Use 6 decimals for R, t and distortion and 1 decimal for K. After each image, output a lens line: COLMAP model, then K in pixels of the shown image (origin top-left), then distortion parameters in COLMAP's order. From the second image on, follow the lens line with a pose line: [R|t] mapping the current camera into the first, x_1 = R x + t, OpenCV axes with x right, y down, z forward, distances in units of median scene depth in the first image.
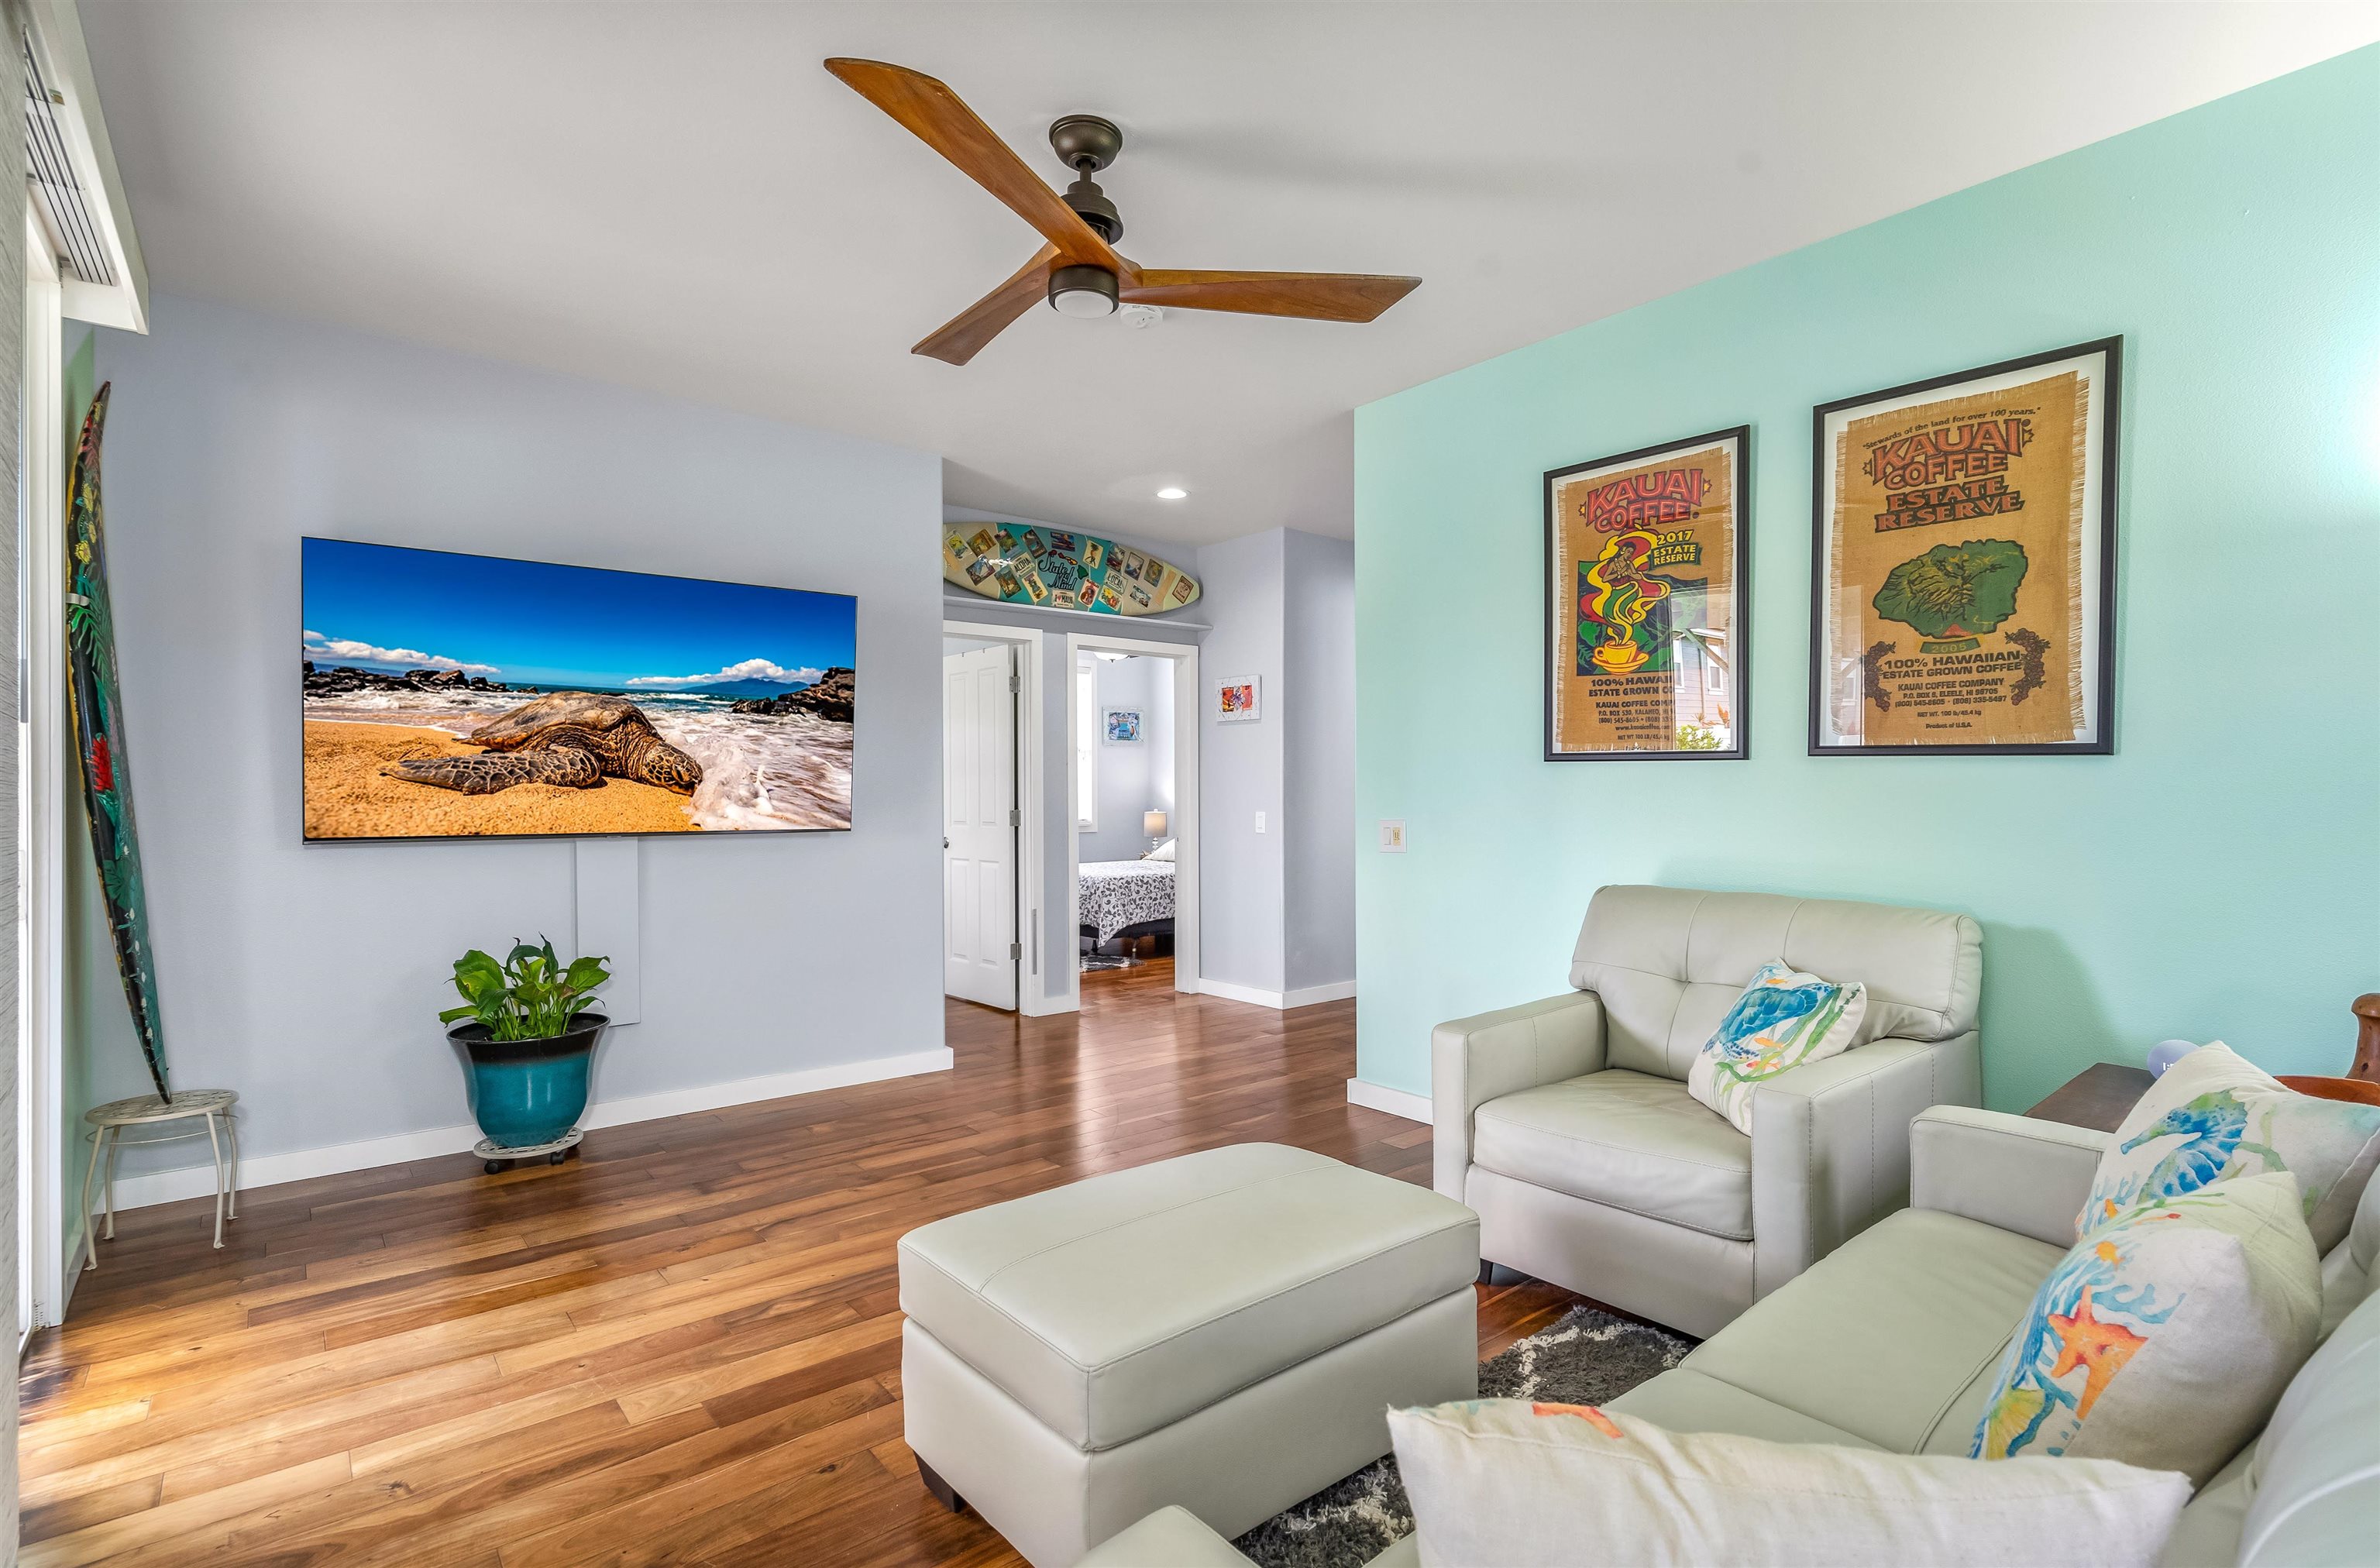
lens RADIAL K [[1076.8, 0, 1211.7], [0, 1076.8, 787.4], [0, 0, 1]] dist [0.000187, 0.000255]
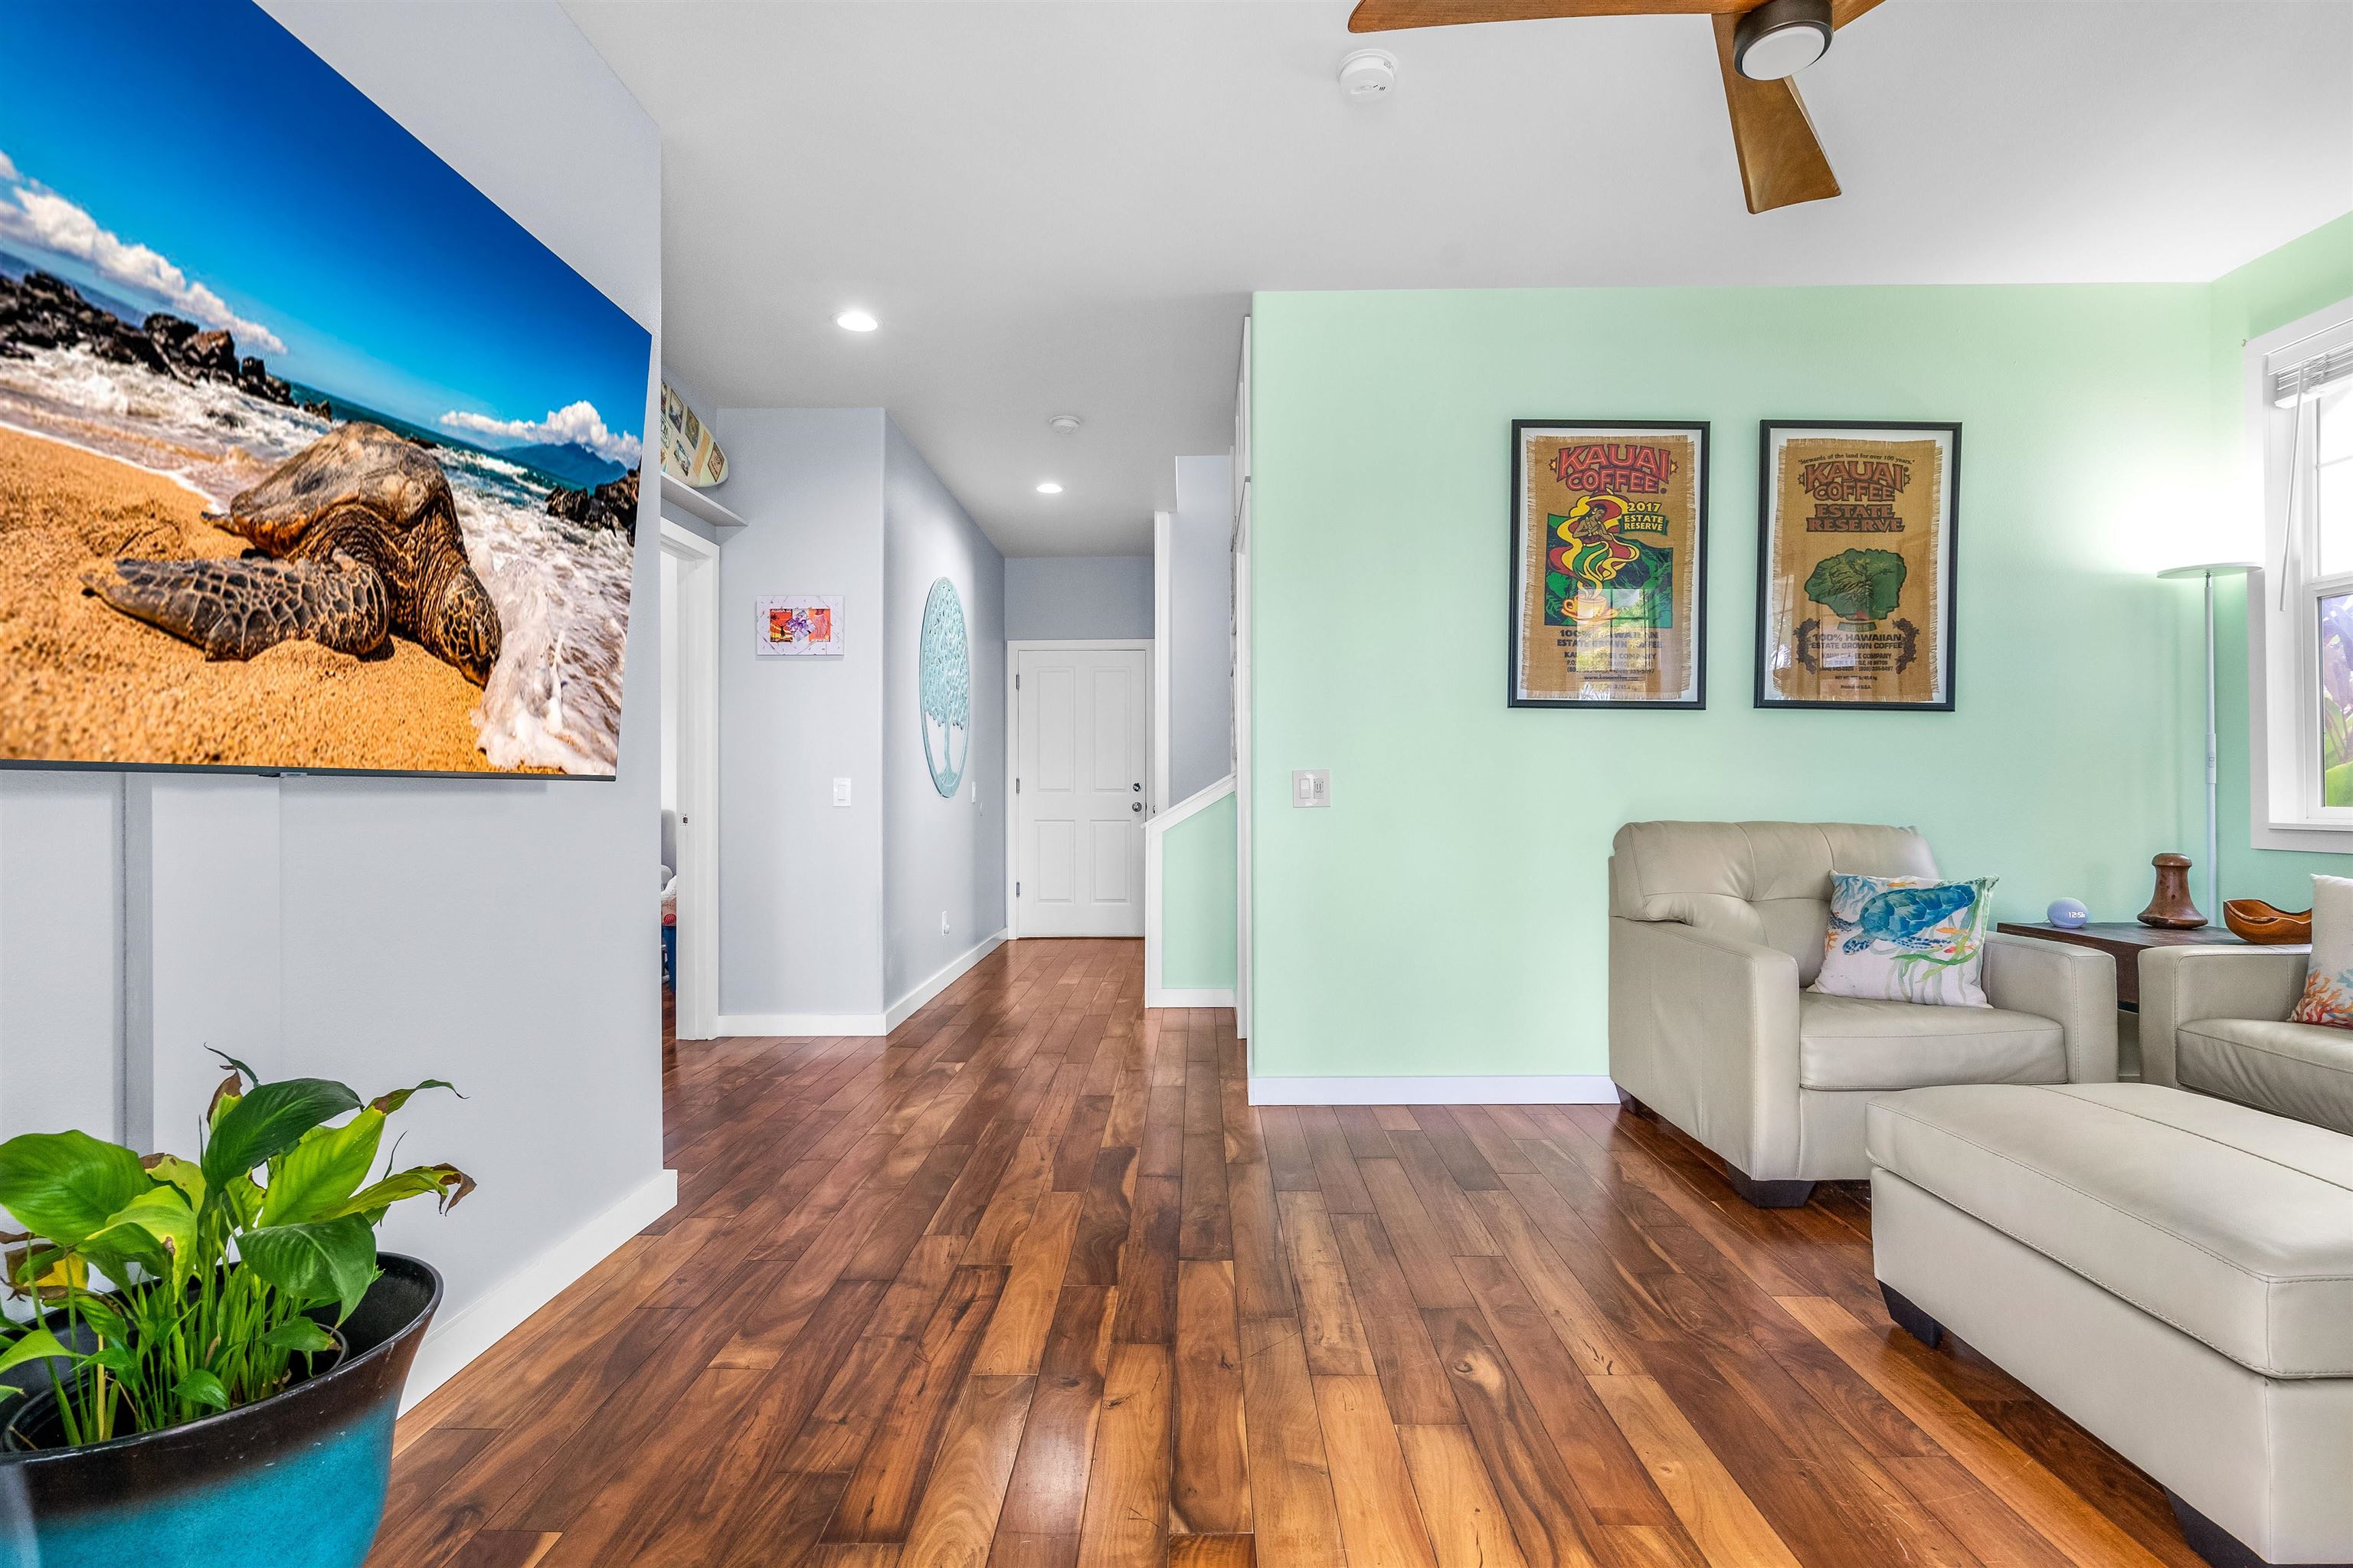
lens RADIAL K [[1123.6, 0, 1162.5], [0, 1123.6, 779.9], [0, 0, 1]] dist [-0.004512, 0.000155]
pose [[0.668240, 0.006573, 0.743916, -0.737087], [-0.001754, 0.999972, -0.007260, 0.055449], [-0.743943, 0.003547, 0.668233, 0.584976]]
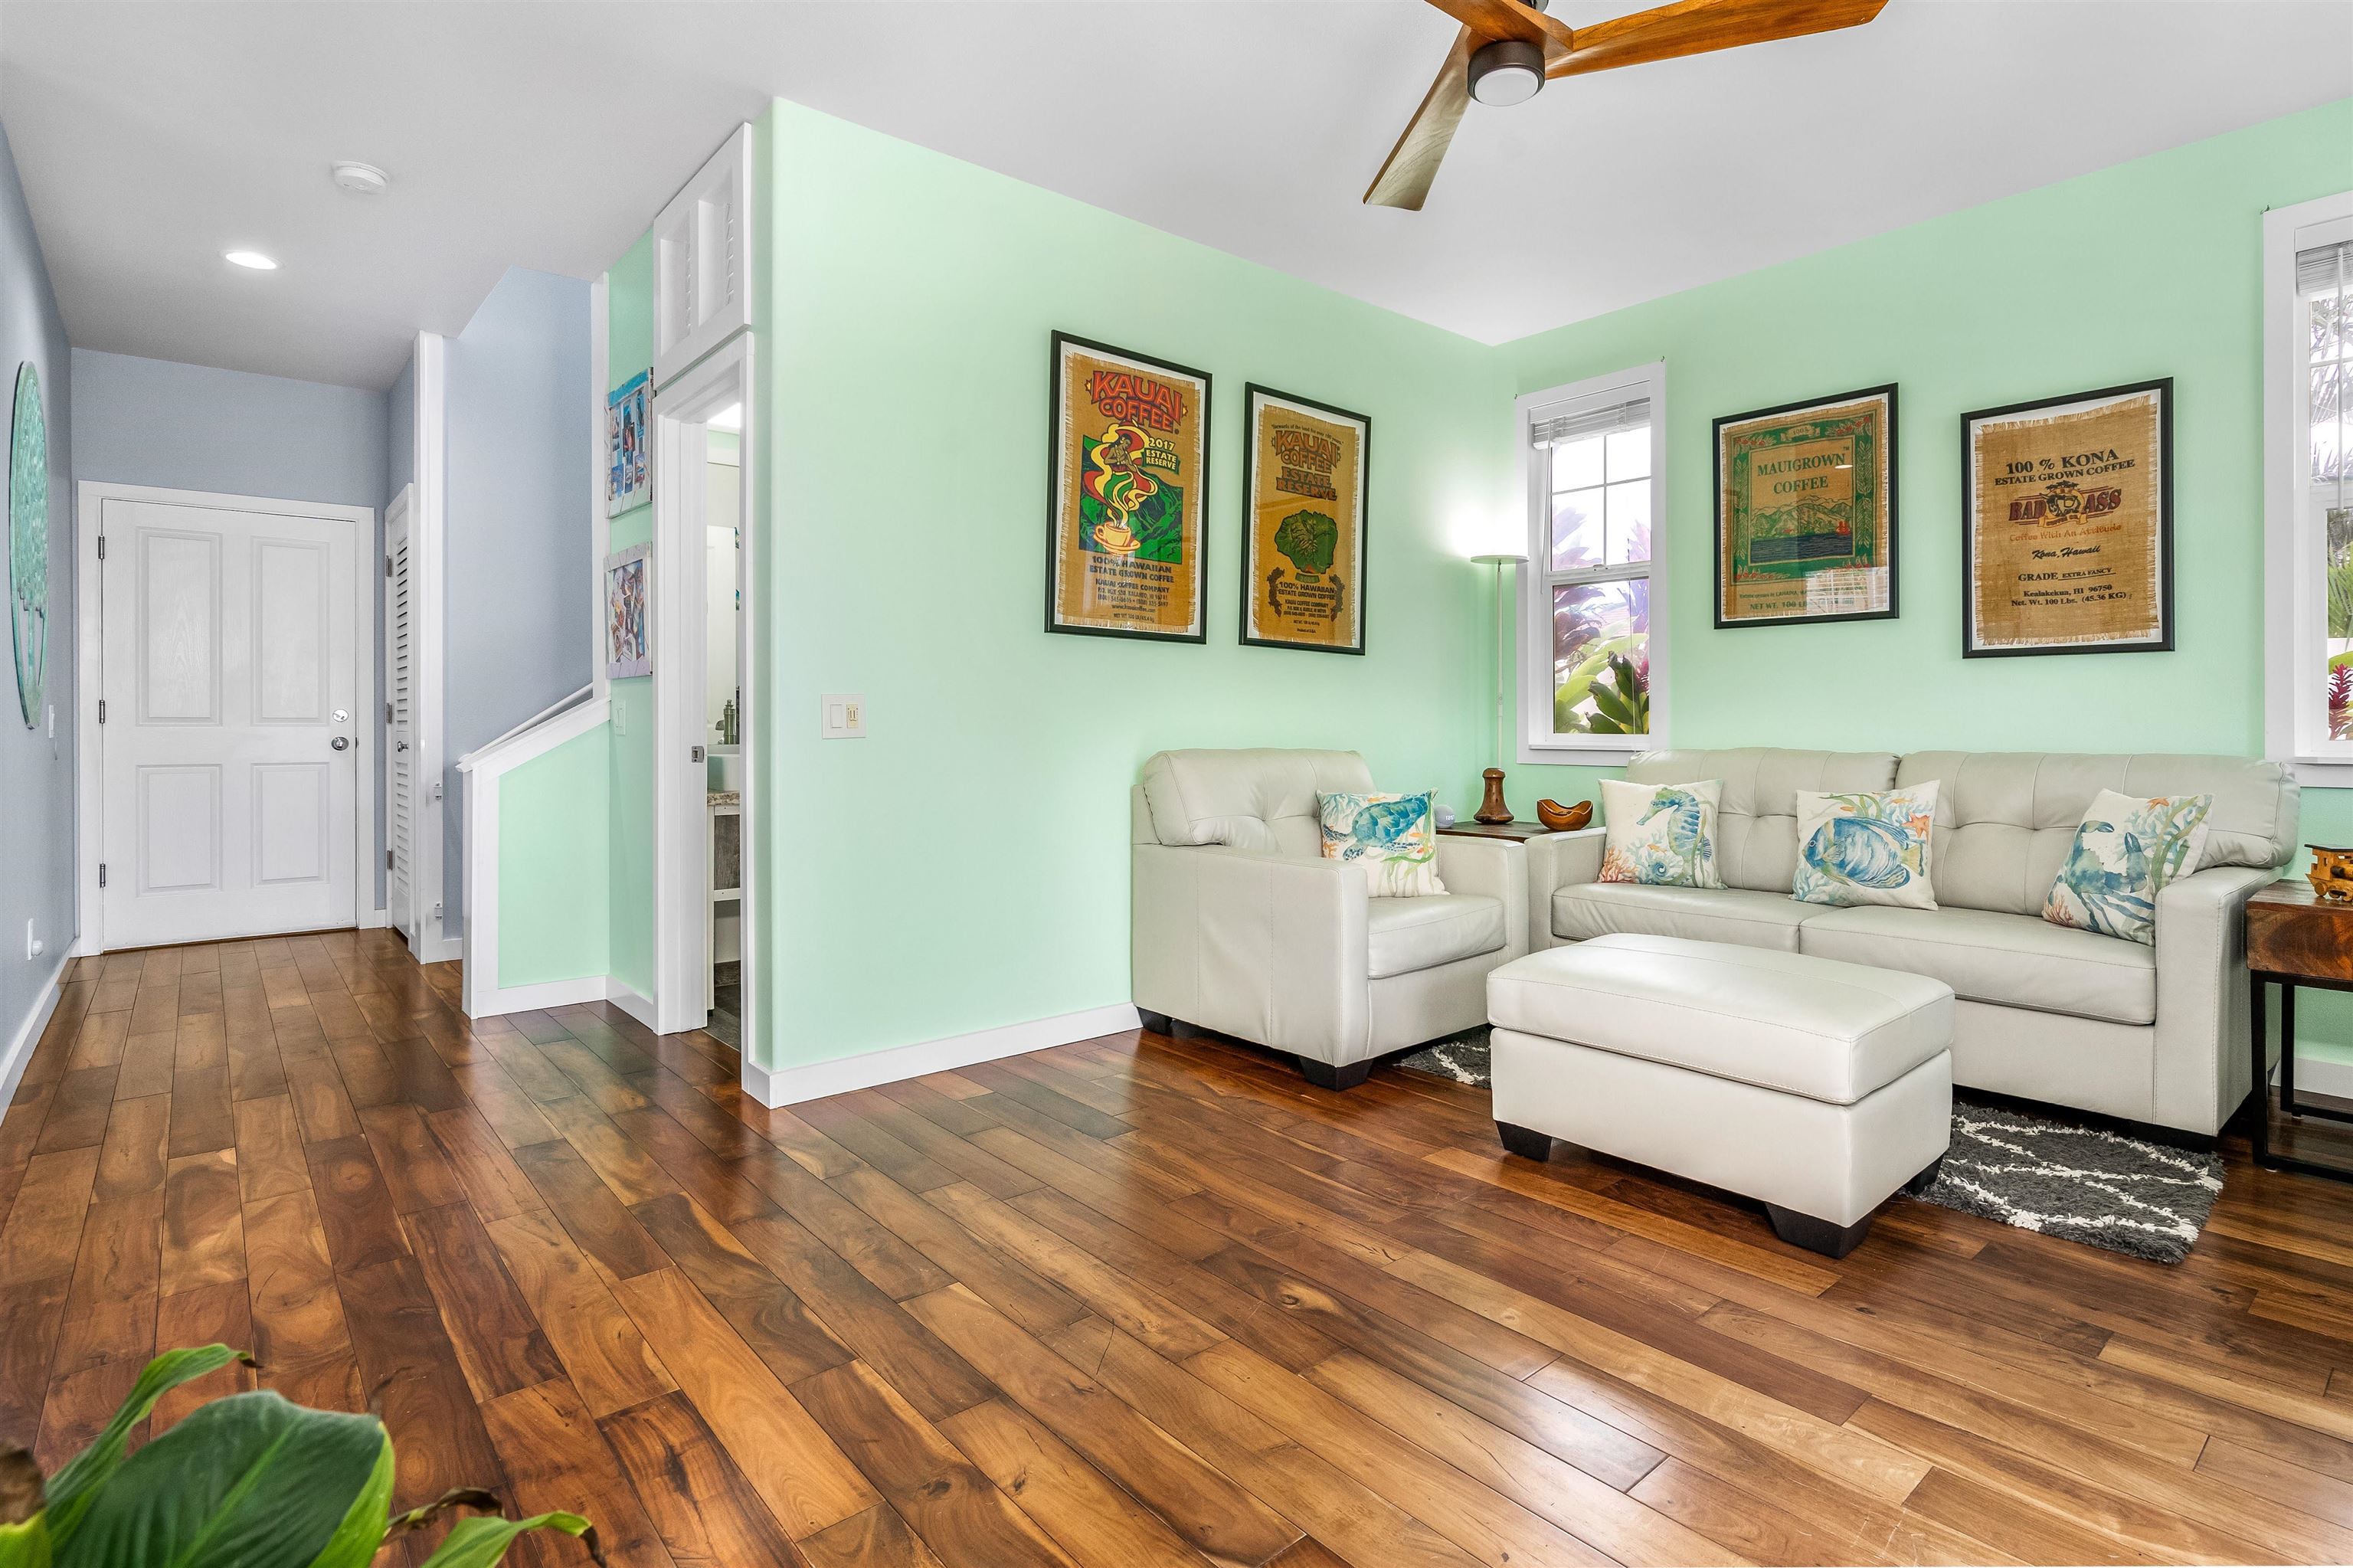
lens RADIAL K [[1188.3, 0, 1271.9], [0, 1188.3, 728.8], [0, 0, 1]] dist [-0.010575, 0.004301]
pose [[-0.030316, -0.004498, 0.999530, -0.806625], [-0.004105, 0.999982, 0.004376, 0.060261], [-0.999532, -0.003971, -0.030334, 0.898910]]
